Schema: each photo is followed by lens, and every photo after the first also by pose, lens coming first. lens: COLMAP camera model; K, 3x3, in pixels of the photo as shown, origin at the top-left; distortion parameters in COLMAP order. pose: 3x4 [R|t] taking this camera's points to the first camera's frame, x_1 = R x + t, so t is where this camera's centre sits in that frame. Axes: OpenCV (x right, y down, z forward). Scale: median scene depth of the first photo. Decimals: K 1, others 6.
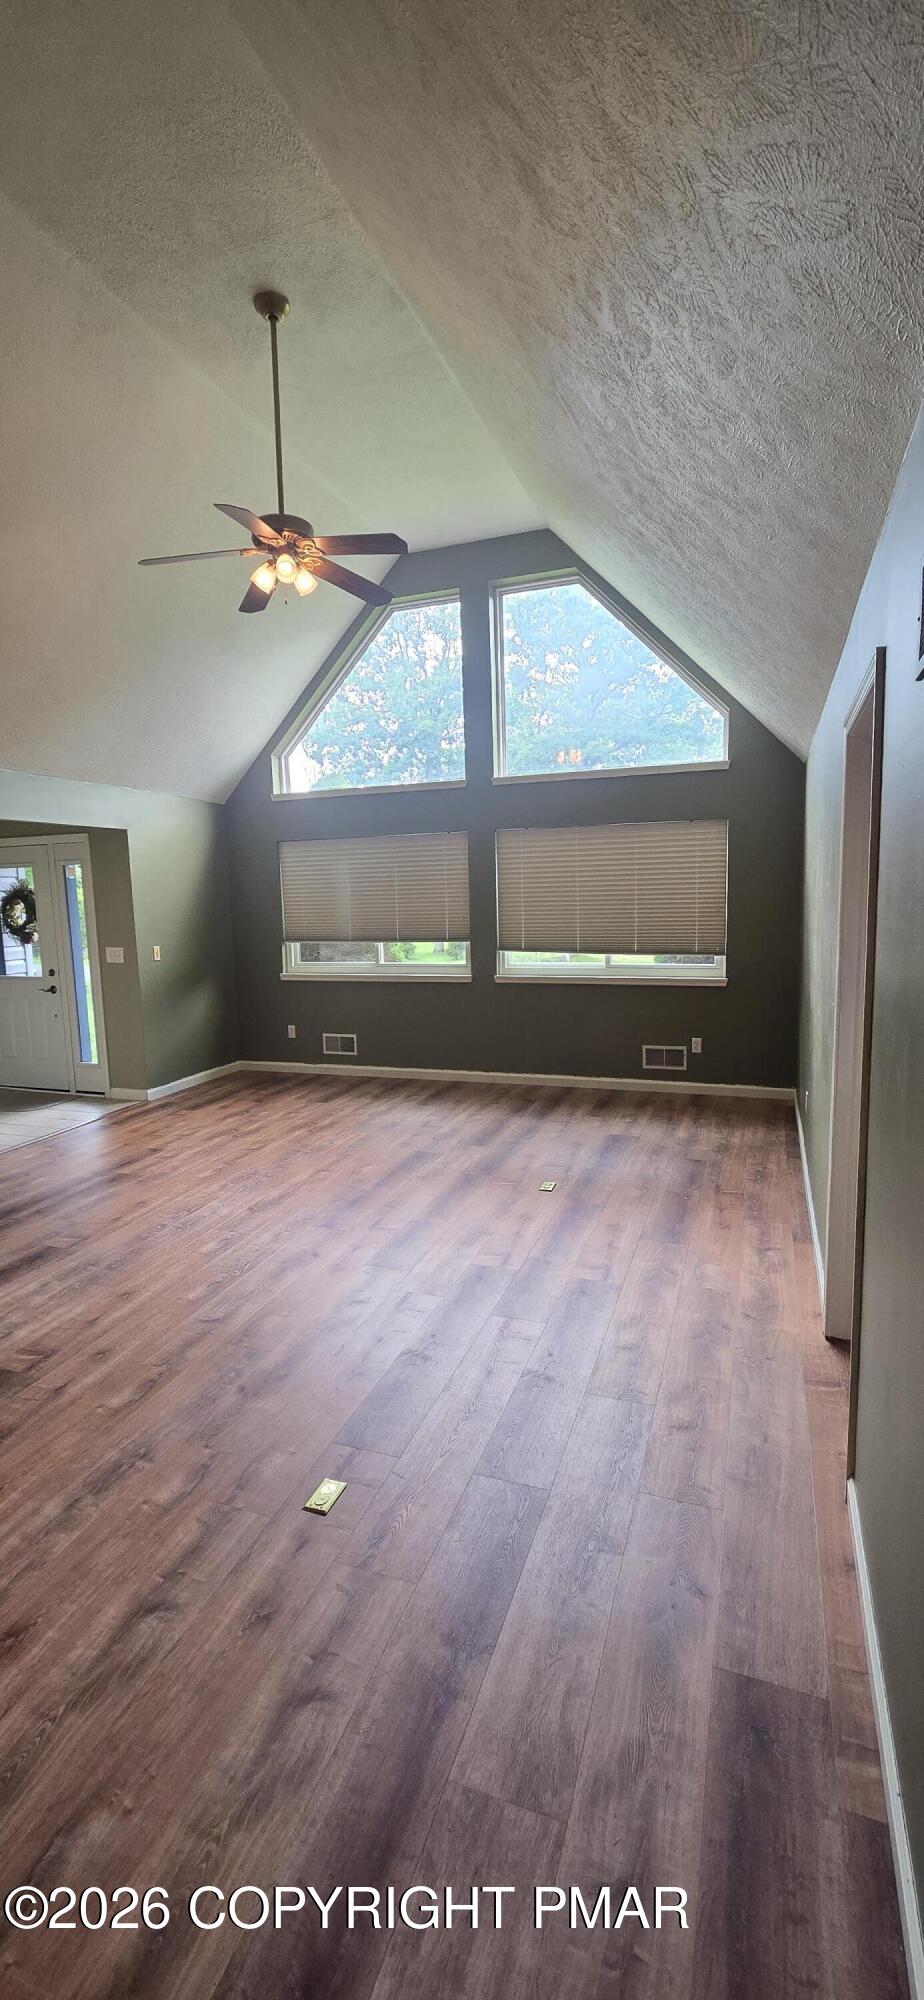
lens RADIAL K [[829.4, 0, 462.0], [0, 829.4, 1000.0], [0, 0, 1]] dist [-0.002015, -0.000401]
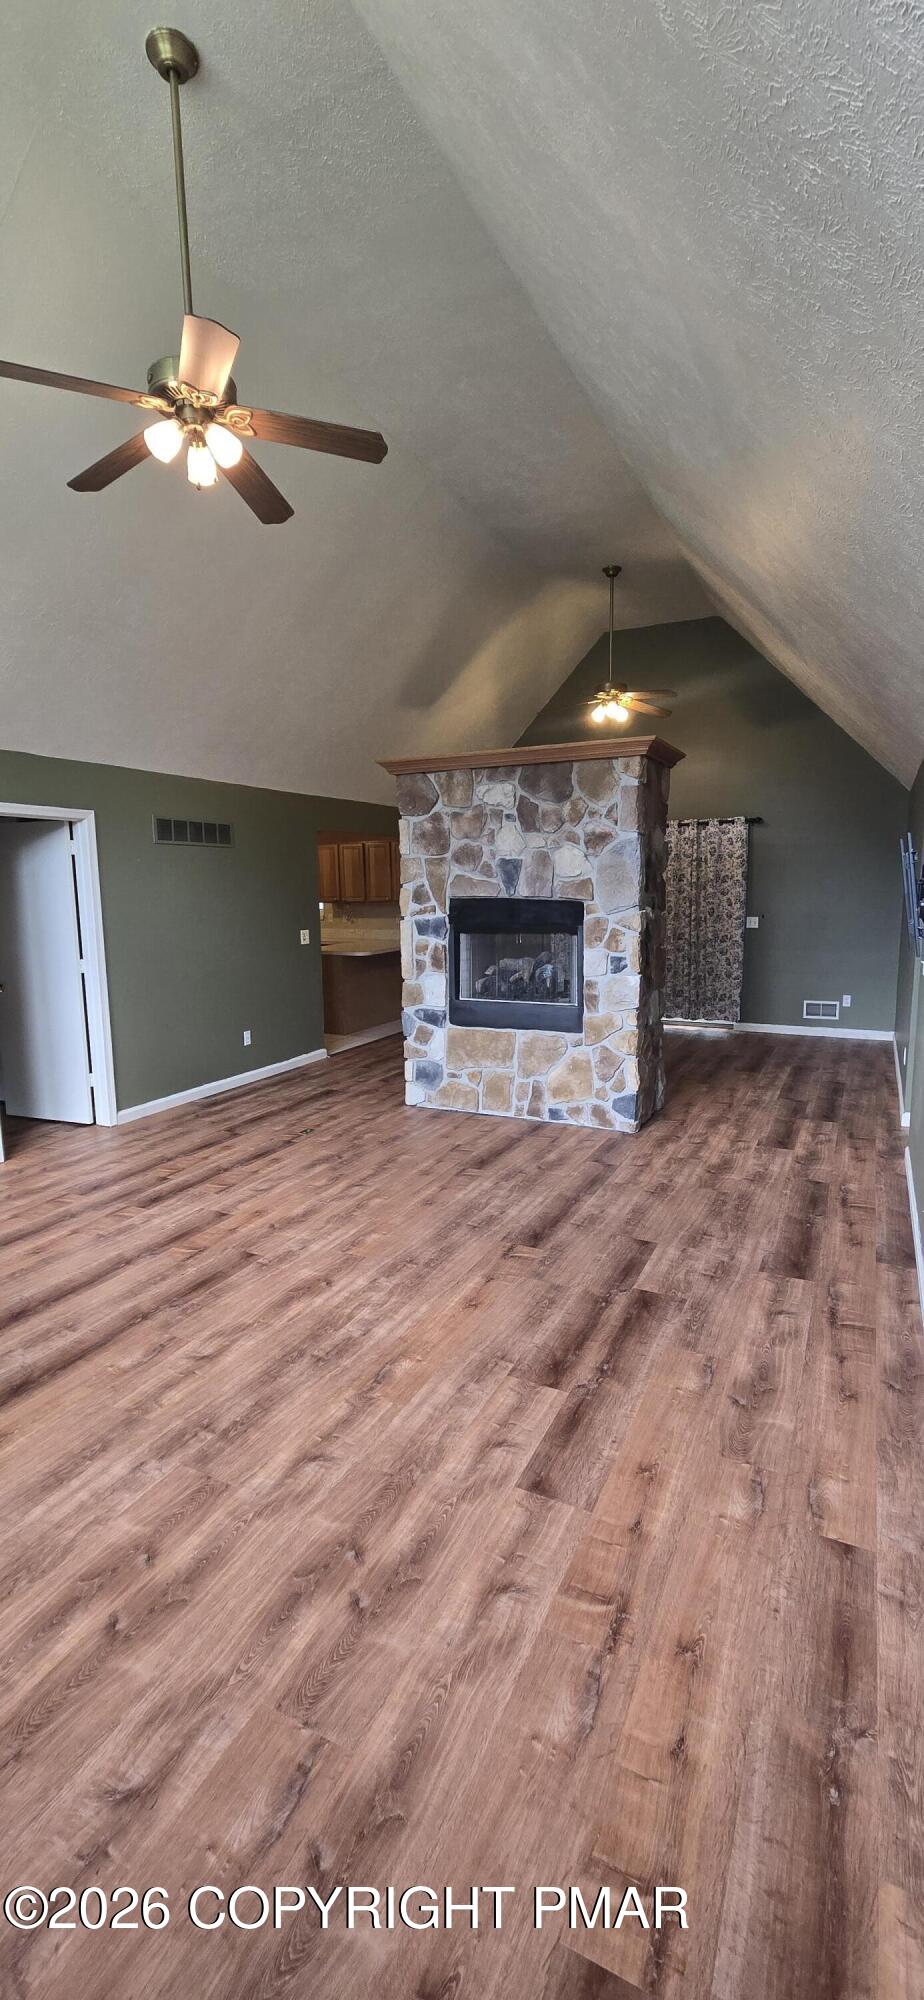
lens RADIAL K [[829.4, 0, 462.0], [0, 829.4, 1000.0], [0, 0, 1]] dist [-0.002015, -0.000401]
pose [[-0.992983, 0.024470, 0.115694, -0.415318], [0.053566, 0.965301, 0.255588, -0.178314], [-0.105425, 0.259992, -0.959838, 1.451073]]
